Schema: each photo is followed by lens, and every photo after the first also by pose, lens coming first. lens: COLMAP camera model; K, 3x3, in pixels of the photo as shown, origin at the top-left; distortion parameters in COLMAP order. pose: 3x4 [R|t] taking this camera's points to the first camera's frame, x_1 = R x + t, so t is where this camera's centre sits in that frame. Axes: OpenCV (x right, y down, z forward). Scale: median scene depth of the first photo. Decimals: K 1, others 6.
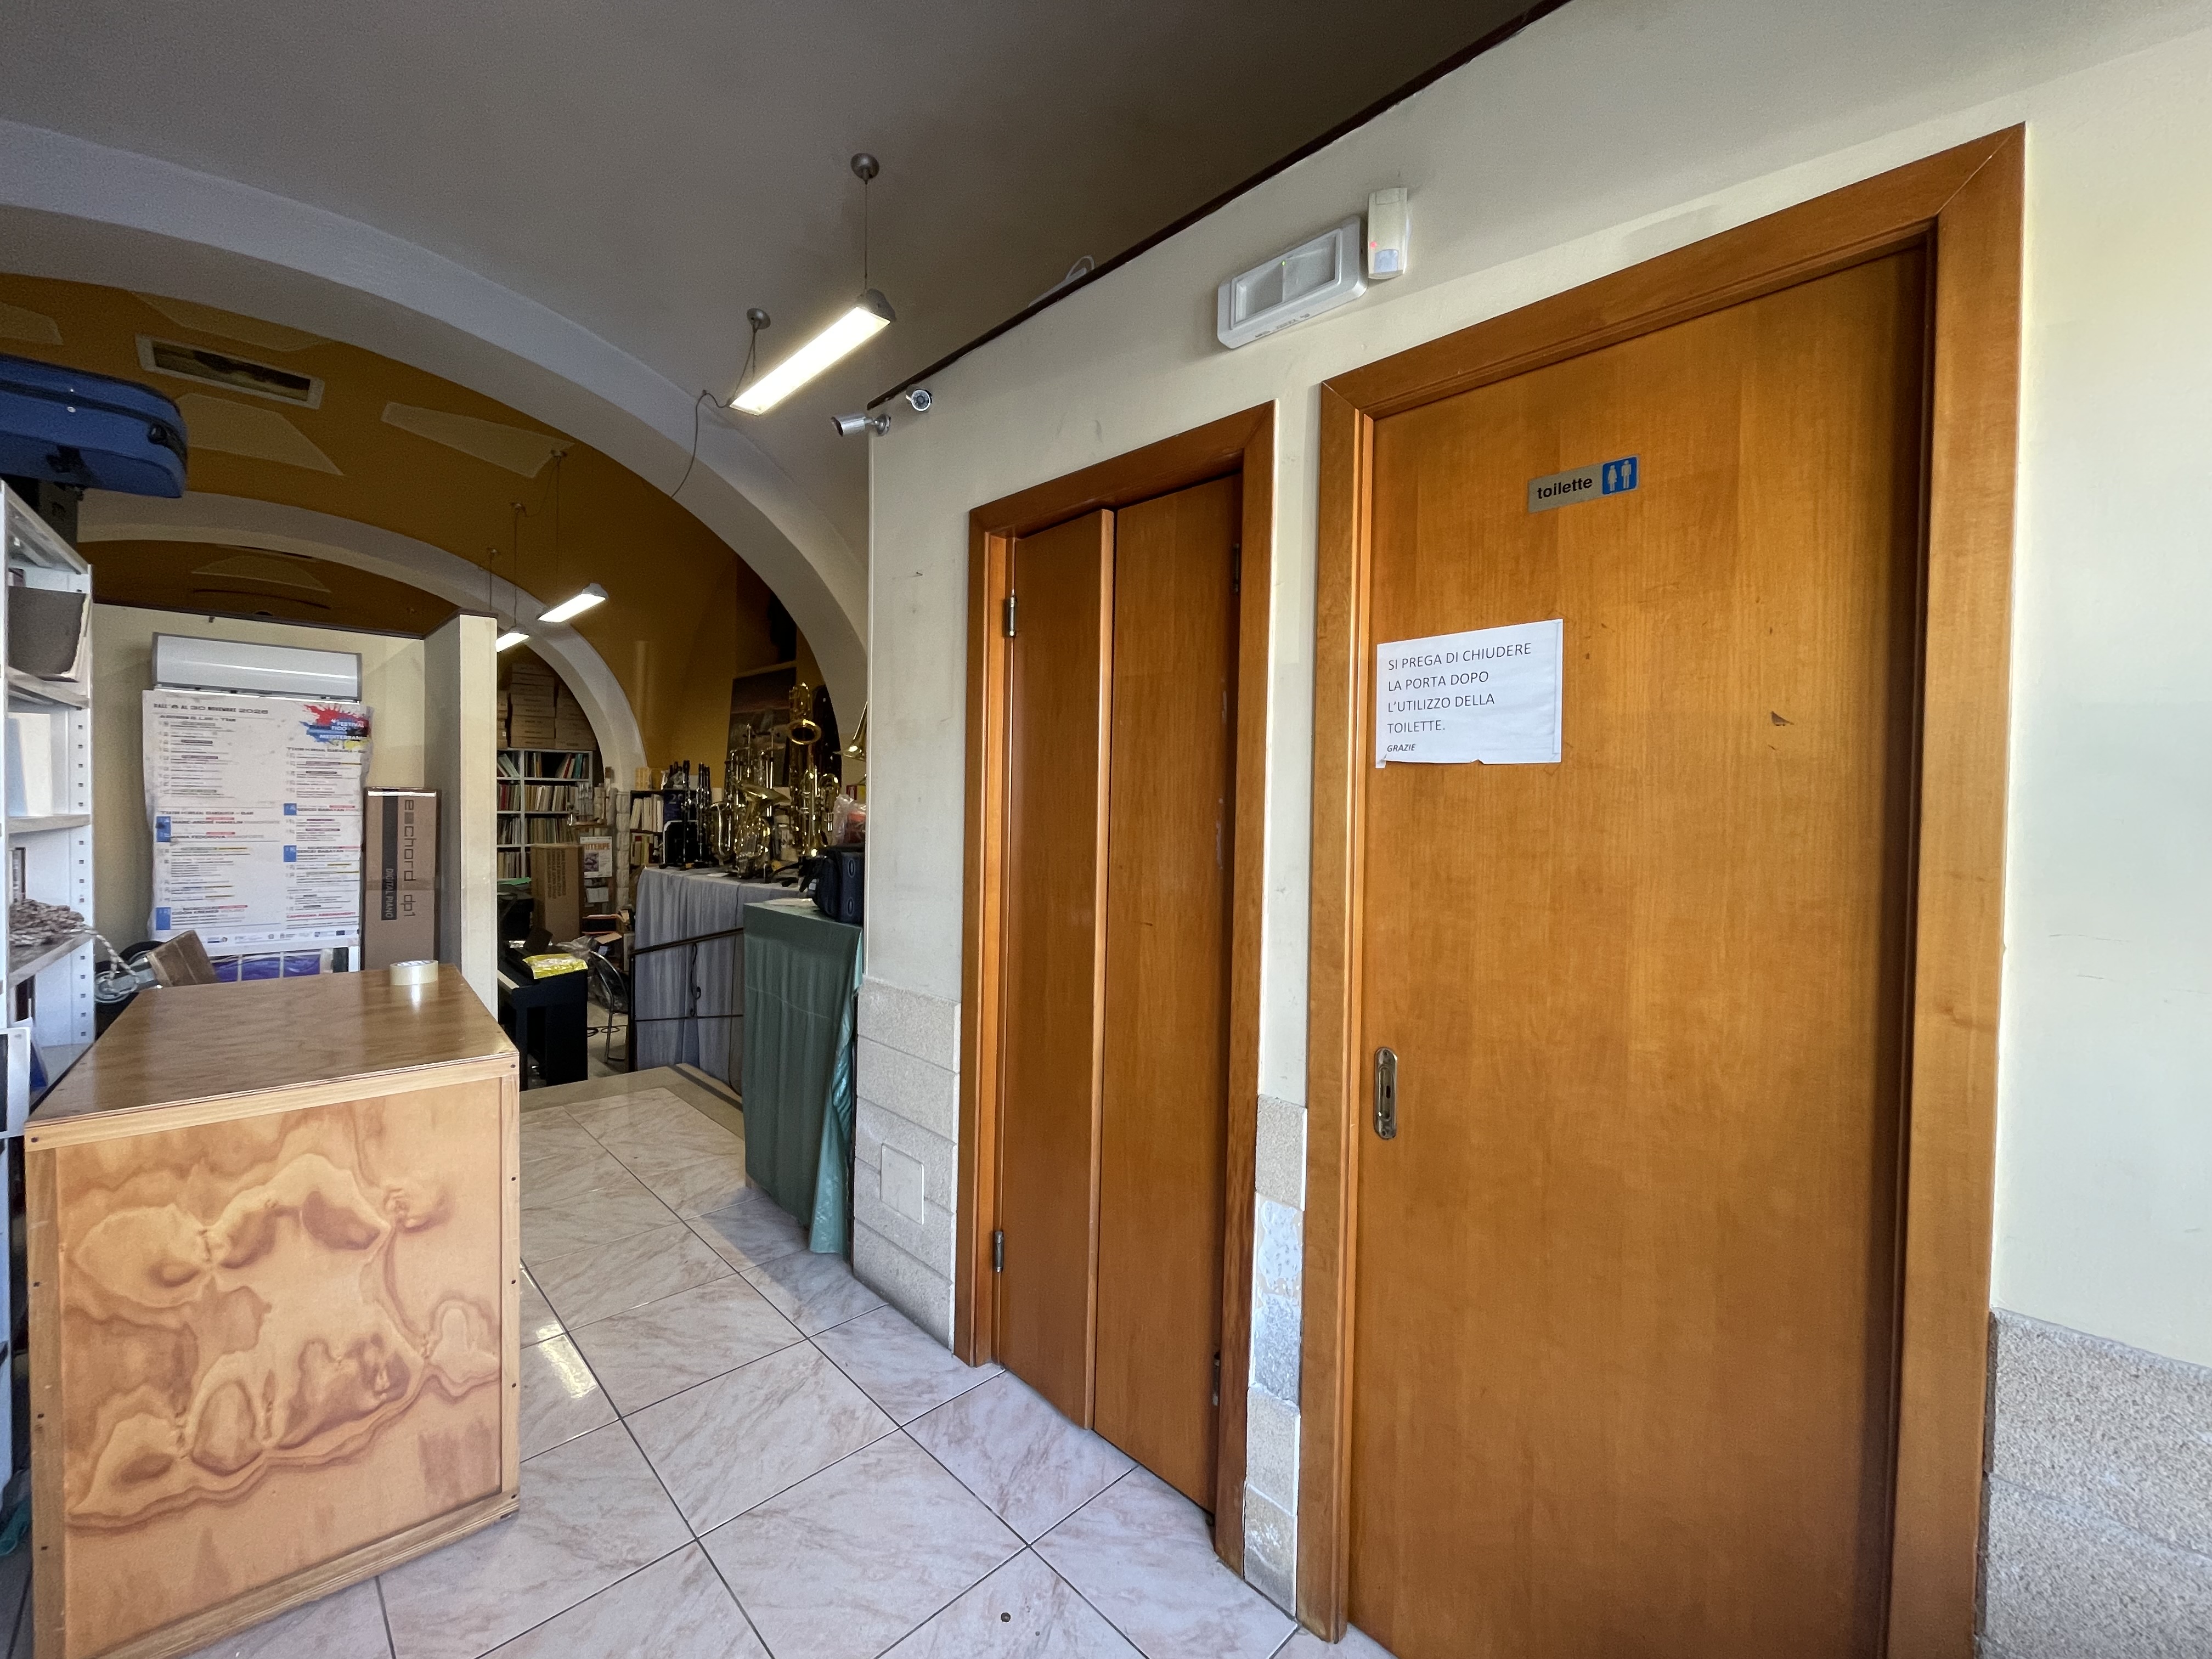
lens RADIAL K [[896.8, 0, 1095.9], [0, 896.8, 821.9], [0, 0, 1]] dist [-0.001163, 0.000013]
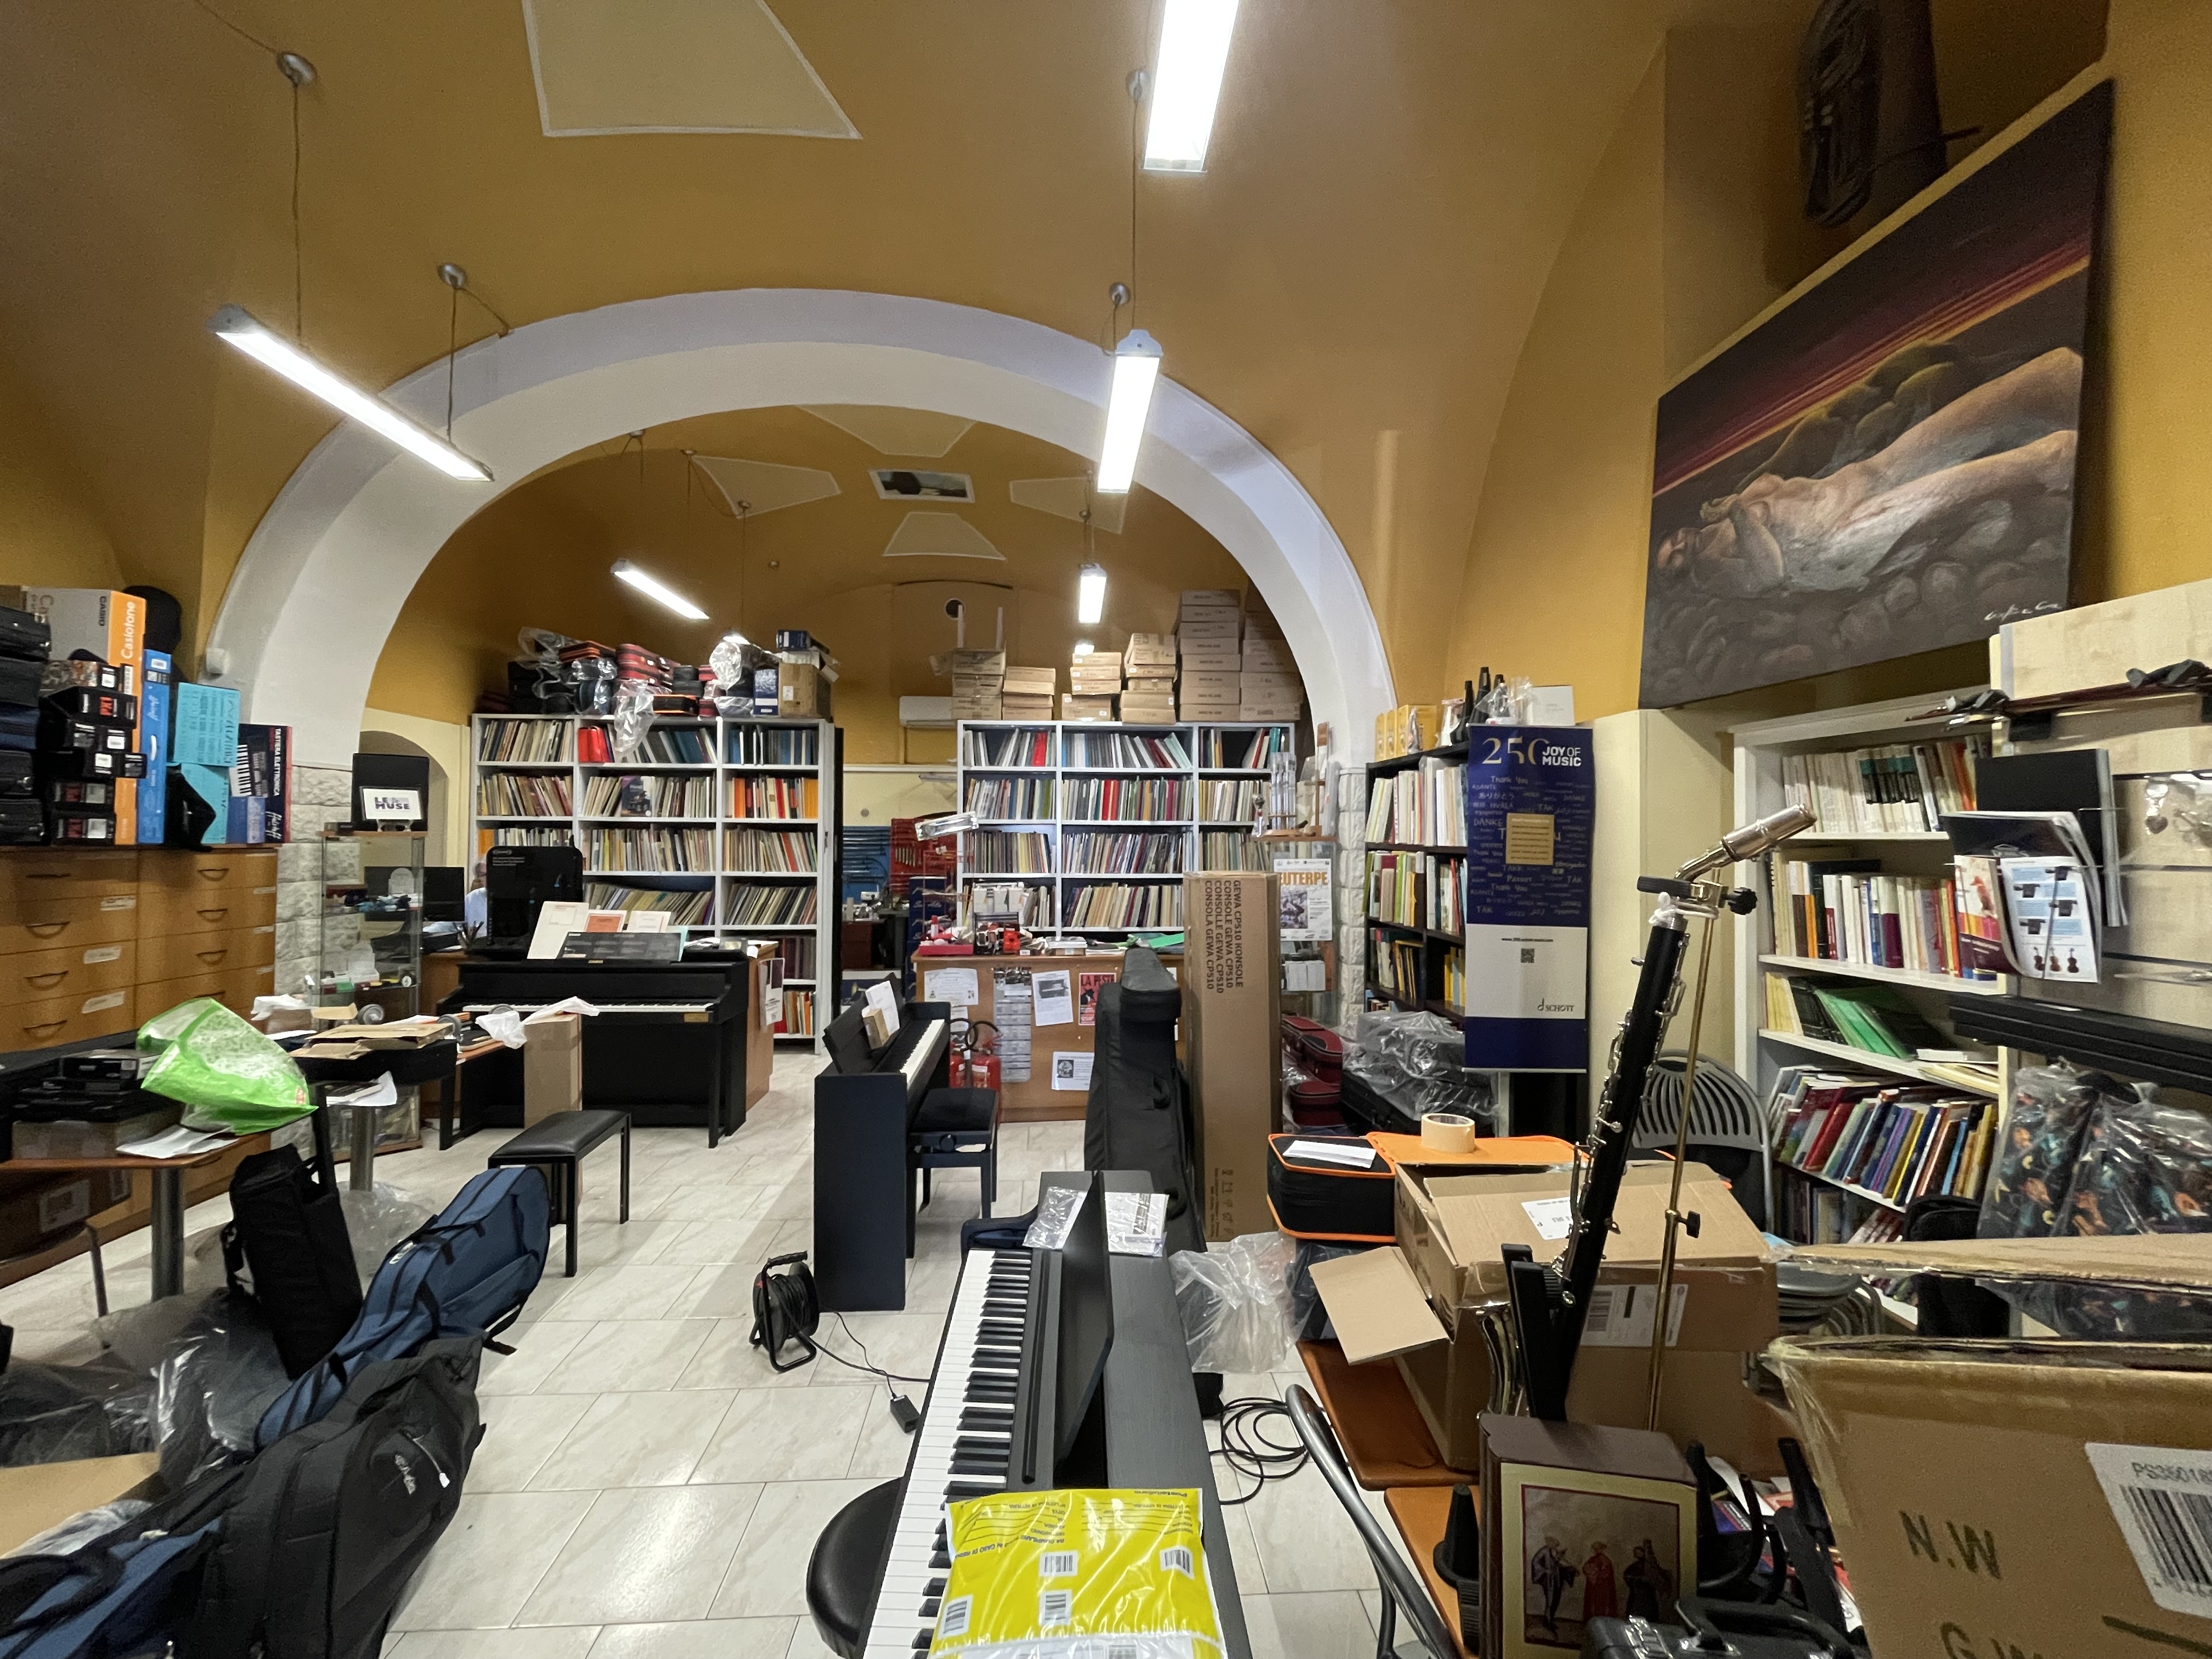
lens RADIAL K [[896.8, 0, 1098.4], [0, 896.8, 824.9], [0, 0, 1]] dist [-0.001163, 0.000013]
pose [[0.748976, -0.021573, -0.662245, -0.308974], [-0.004961, 0.999259, -0.038162, 0.016917], [0.662578, 0.031868, 0.748315, 0.546395]]
